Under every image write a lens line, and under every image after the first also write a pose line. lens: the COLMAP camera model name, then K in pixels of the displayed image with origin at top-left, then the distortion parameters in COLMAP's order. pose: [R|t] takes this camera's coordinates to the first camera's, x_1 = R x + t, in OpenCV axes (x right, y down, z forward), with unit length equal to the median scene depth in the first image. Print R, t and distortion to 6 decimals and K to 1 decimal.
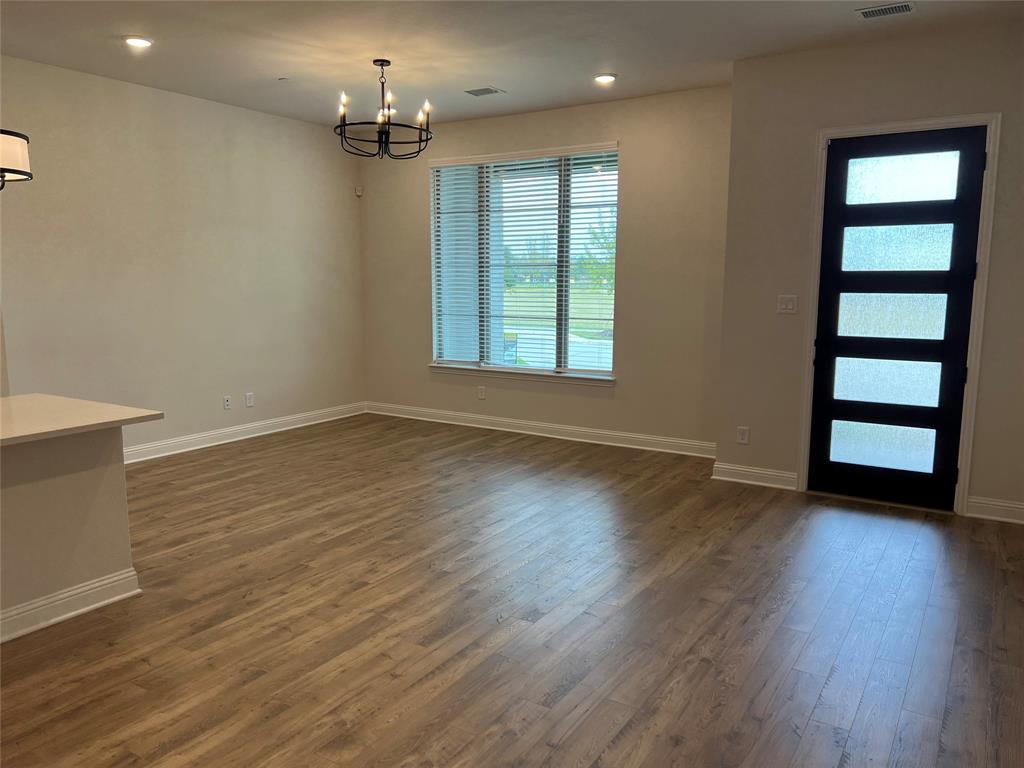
lens RADIAL K [[770.0, 0, 512.8], [0, 770.0, 382.4], [0, 0, 1]] dist [0.039573, -0.039881]
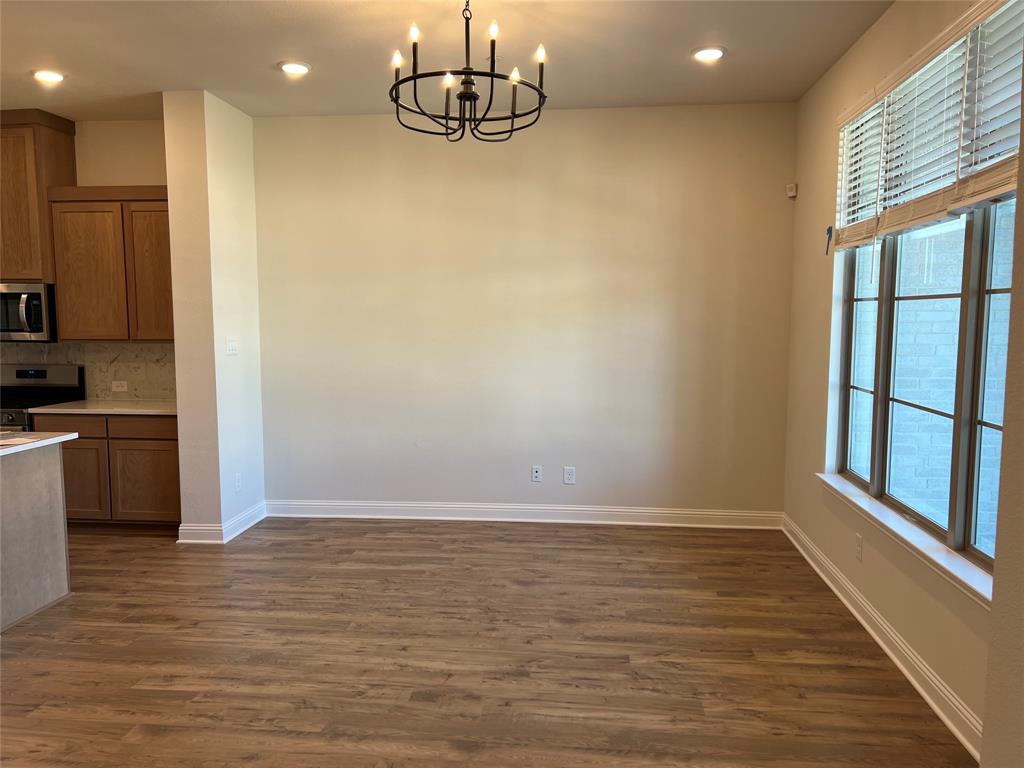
lens RADIAL K [[770.0, 0, 522.4], [0, 770.0, 387.1], [0, 0, 1]] dist [0.039573, -0.039881]
pose [[0.454257, 0.083792, -0.886922, 0.468307], [-0.124768, 0.991739, 0.029793, -0.121279], [0.882091, 0.097126, 0.460958, 0.836428]]
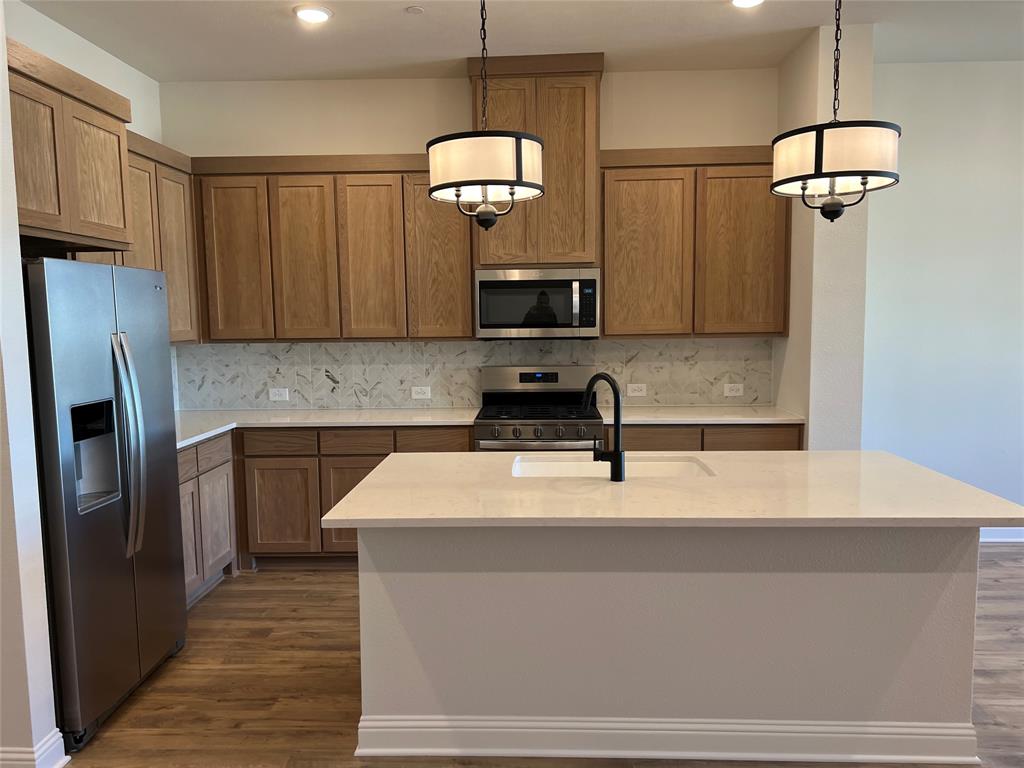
lens RADIAL K [[770.0, 0, 504.5], [0, 770.0, 389.9], [0, 0, 1]] dist [0.039573, -0.039881]
pose [[0.496022, 0.083887, -0.864248, -0.087009], [-0.104985, 0.993814, 0.036209, -0.028882], [0.861940, 0.072772, 0.501761, 0.196380]]
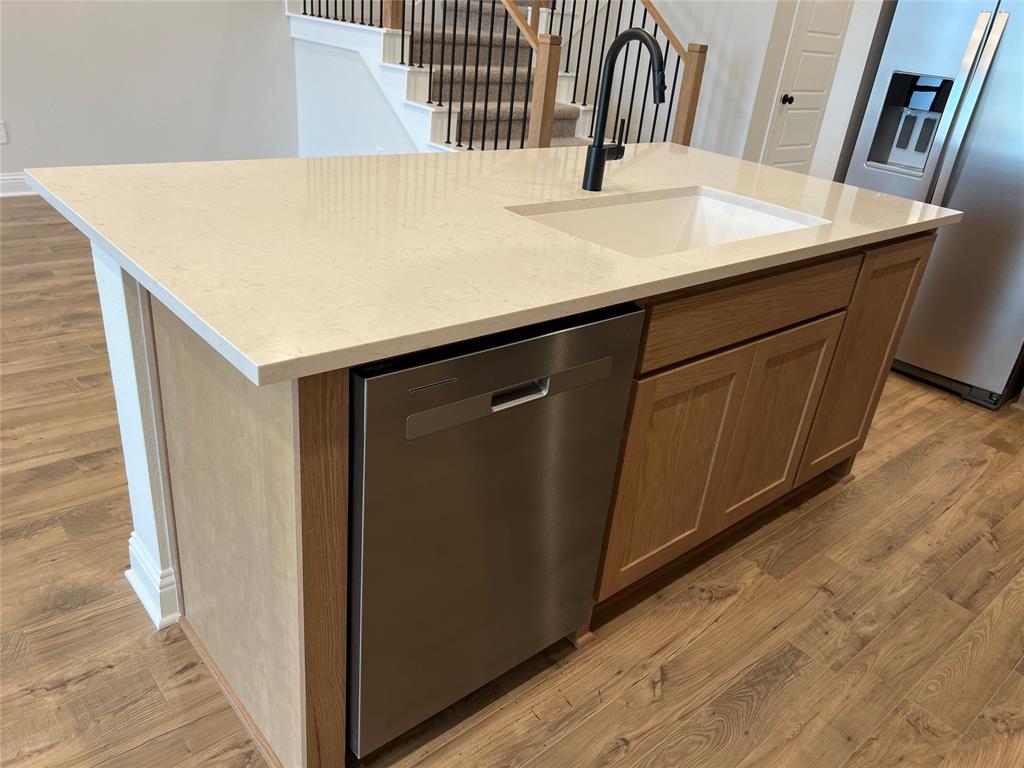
lens RADIAL K [[770.0, 0, 511.4], [0, 770.0, 385.5], [0, 0, 1]] dist [0.039573, -0.039881]
pose [[-0.953927, -0.213178, 0.211138, -0.582321], [-0.061238, 0.827218, 0.558534, -0.087366], [-0.293724, 0.519871, -0.802160, 0.931536]]
